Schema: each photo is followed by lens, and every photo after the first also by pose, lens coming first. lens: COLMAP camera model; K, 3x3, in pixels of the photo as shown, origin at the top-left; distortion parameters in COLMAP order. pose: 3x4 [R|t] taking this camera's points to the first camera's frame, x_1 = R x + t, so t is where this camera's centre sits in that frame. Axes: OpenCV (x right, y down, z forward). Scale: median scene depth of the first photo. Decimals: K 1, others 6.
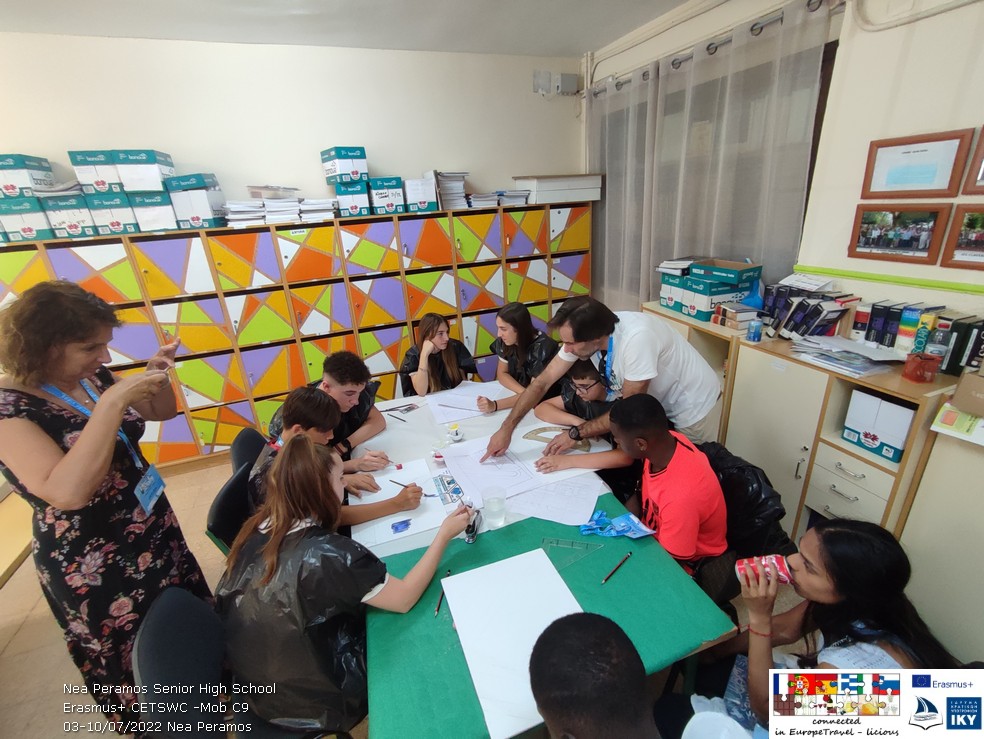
lens RADIAL K [[445.3, 0, 498.9], [0, 445.3, 368.6], [0, 0, 1]] dist [-0.000449, 0.000857]
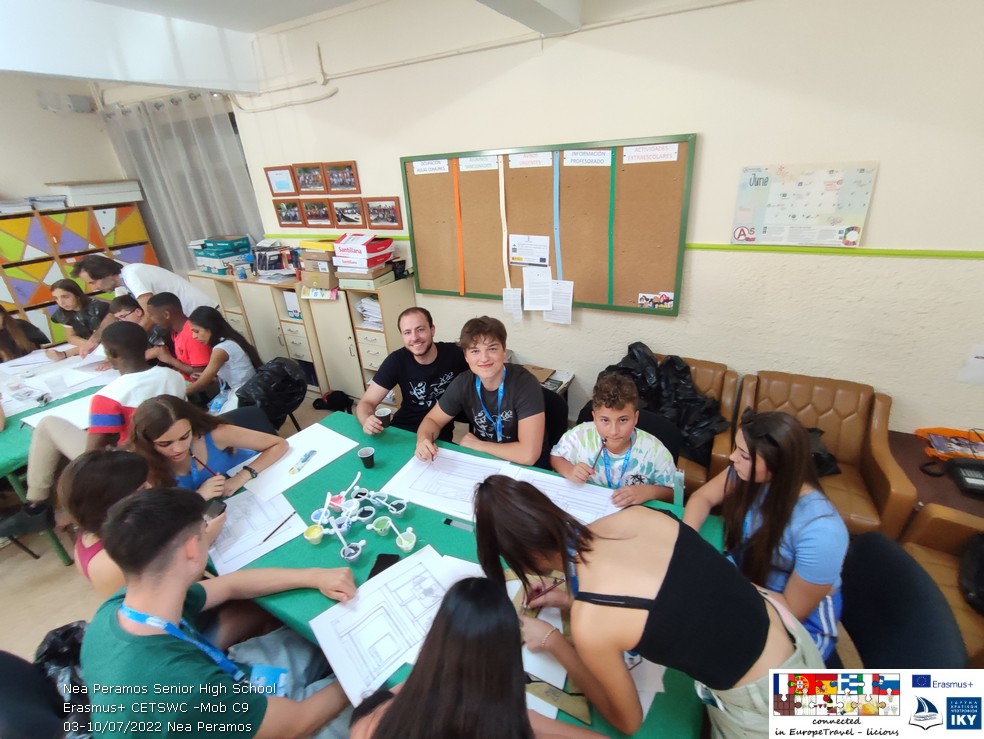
lens RADIAL K [[445.3, 0, 492.2], [0, 445.3, 364.9], [0, 0, 1]] dist [-0.000449, 0.000857]
pose [[0.762305, -0.264804, 0.590567, 0.137501], [0.257879, 0.961183, 0.098113, 0.245646], [-0.593624, 0.077503, 0.801002, -0.690651]]
